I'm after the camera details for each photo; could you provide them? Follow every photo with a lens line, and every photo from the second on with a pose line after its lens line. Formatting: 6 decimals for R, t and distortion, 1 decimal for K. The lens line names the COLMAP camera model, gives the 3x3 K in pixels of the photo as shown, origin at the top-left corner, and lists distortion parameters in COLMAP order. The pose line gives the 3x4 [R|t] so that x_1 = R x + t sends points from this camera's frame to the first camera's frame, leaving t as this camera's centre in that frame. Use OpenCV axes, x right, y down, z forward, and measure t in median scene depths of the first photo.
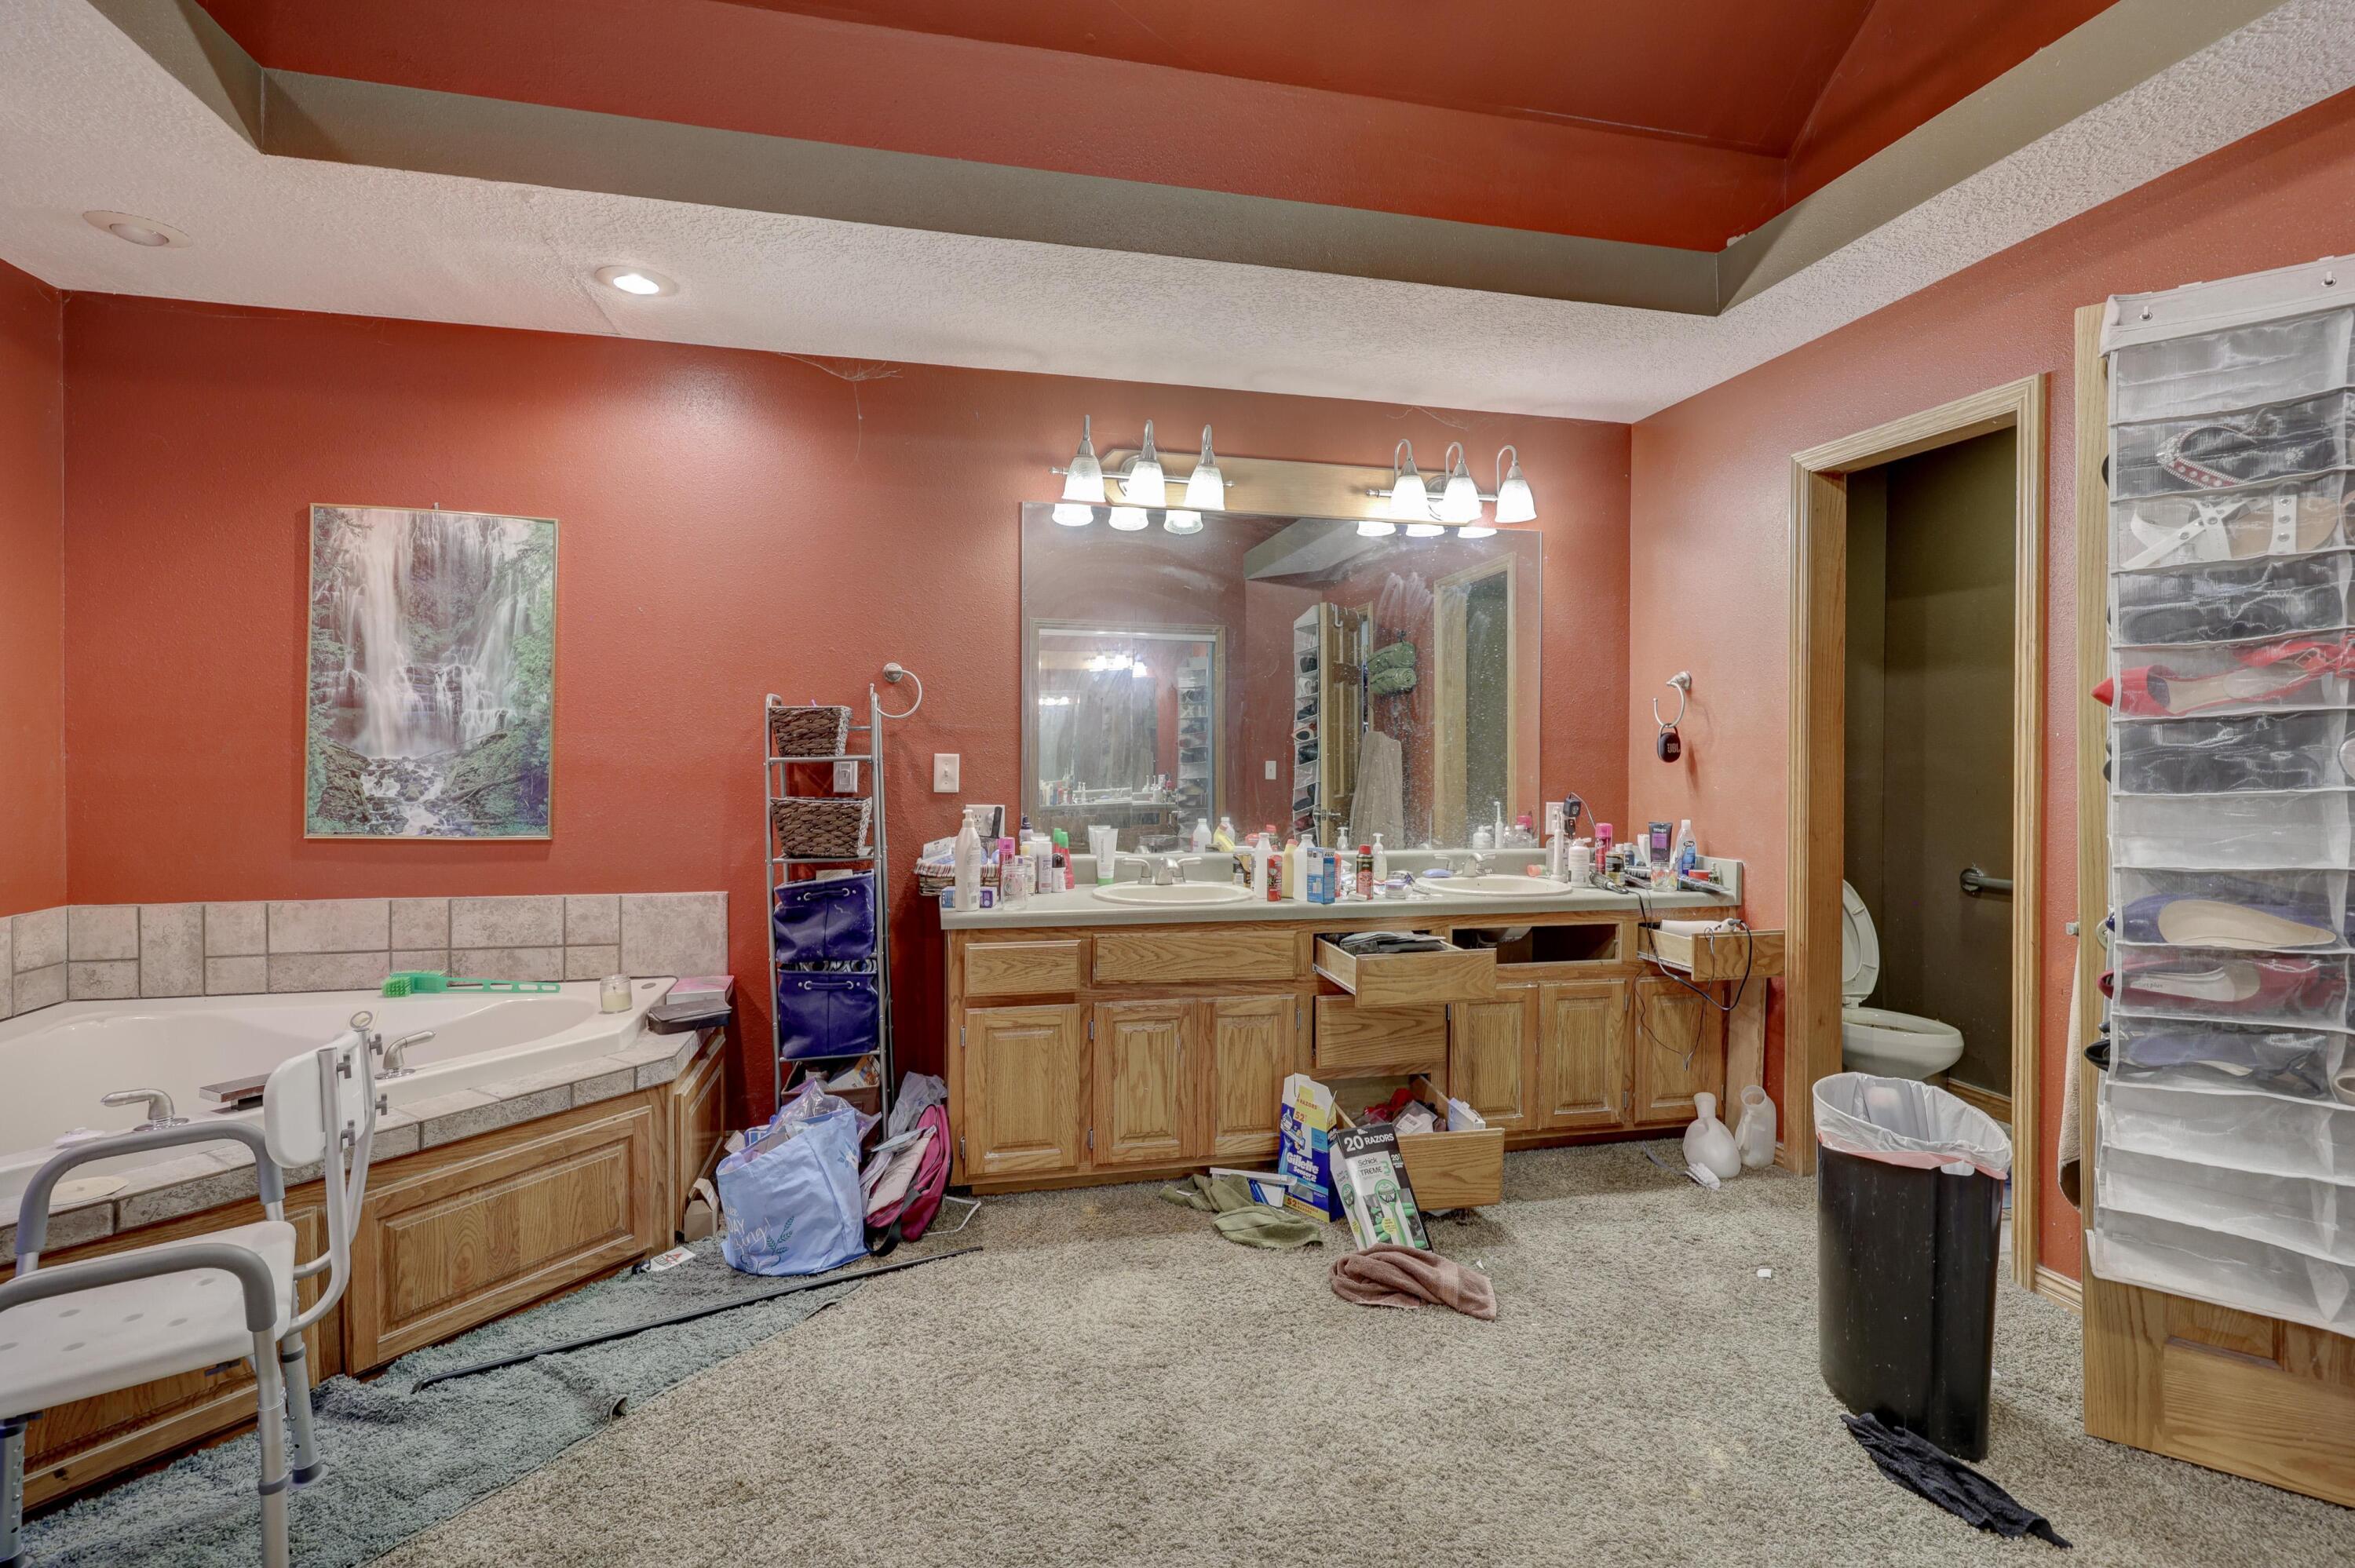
lens RADIAL K [[1070.6, 0, 1177.6], [0, 1070.6, 772.1], [0, 0, 1]] dist [0.001355, 0.000243]
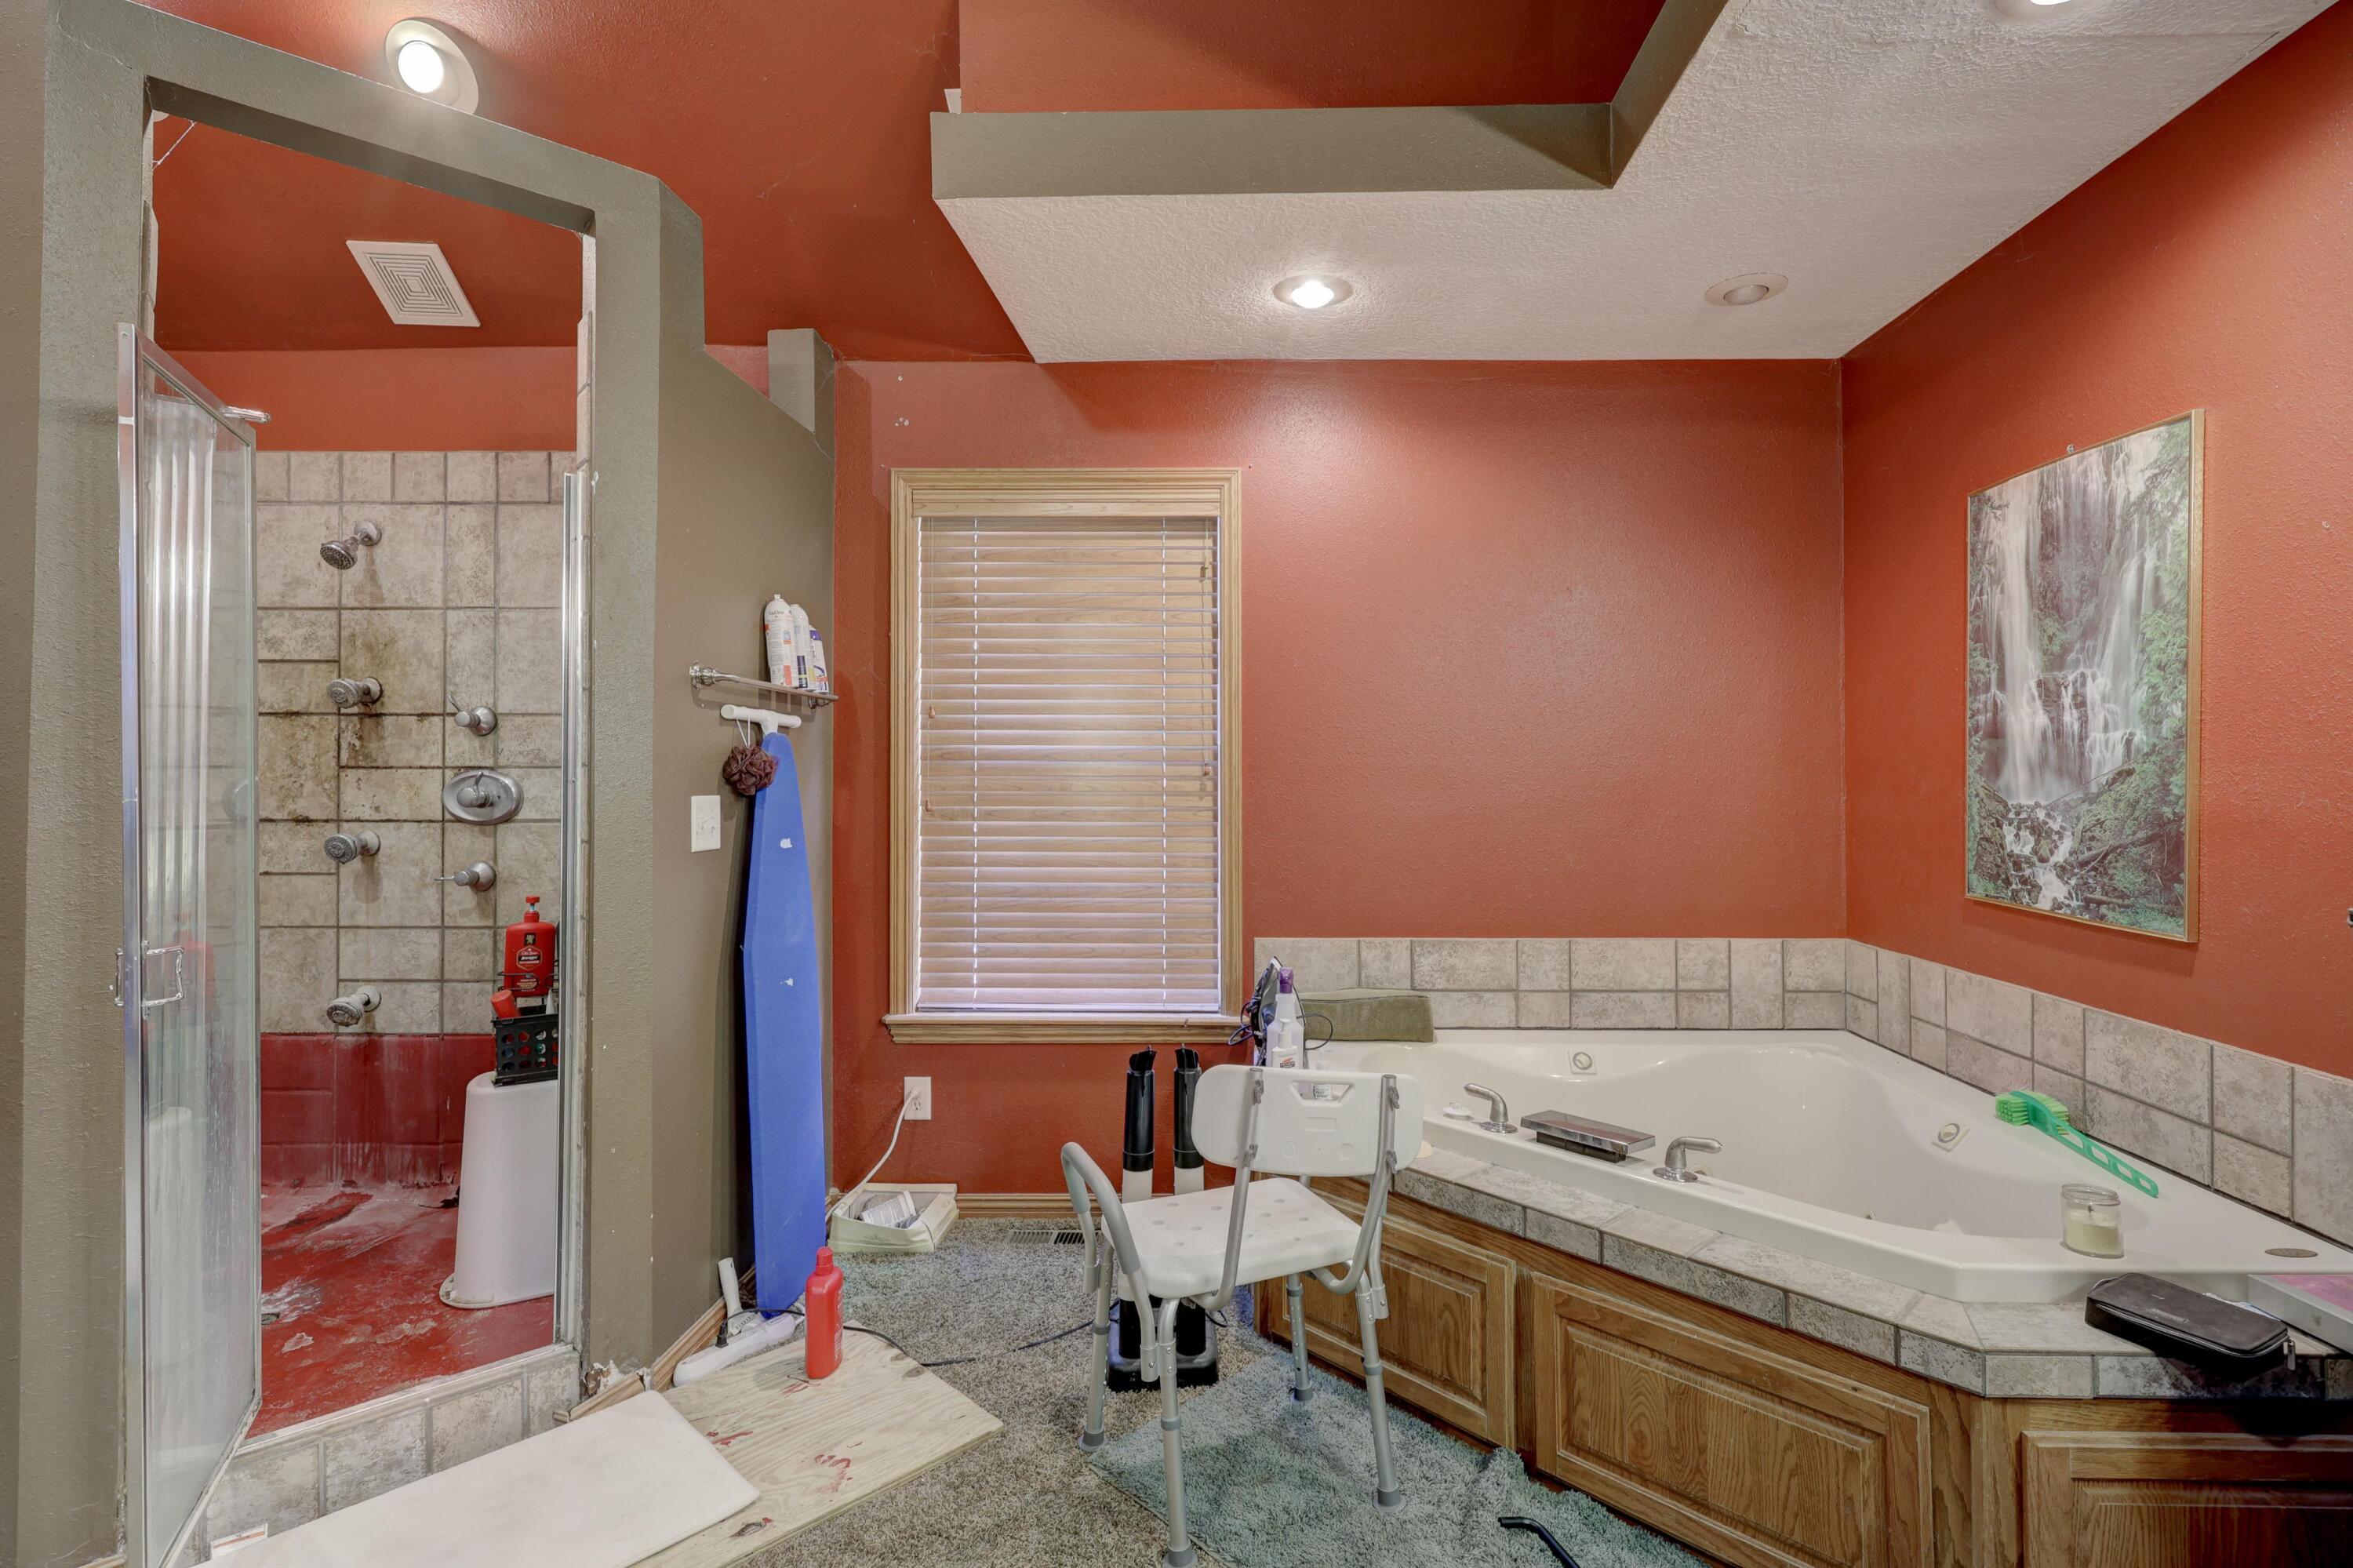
lens RADIAL K [[1069.9, 0, 1178.2], [0, 1069.9, 772.8], [0, 0, 1]] dist [0.001355, 0.000243]
pose [[-0.242861, -0.011238, -0.969996, 0.140370], [-0.021739, 0.999745, -0.006140, -0.016785], [0.969817, 0.019596, -0.243044, 0.604645]]
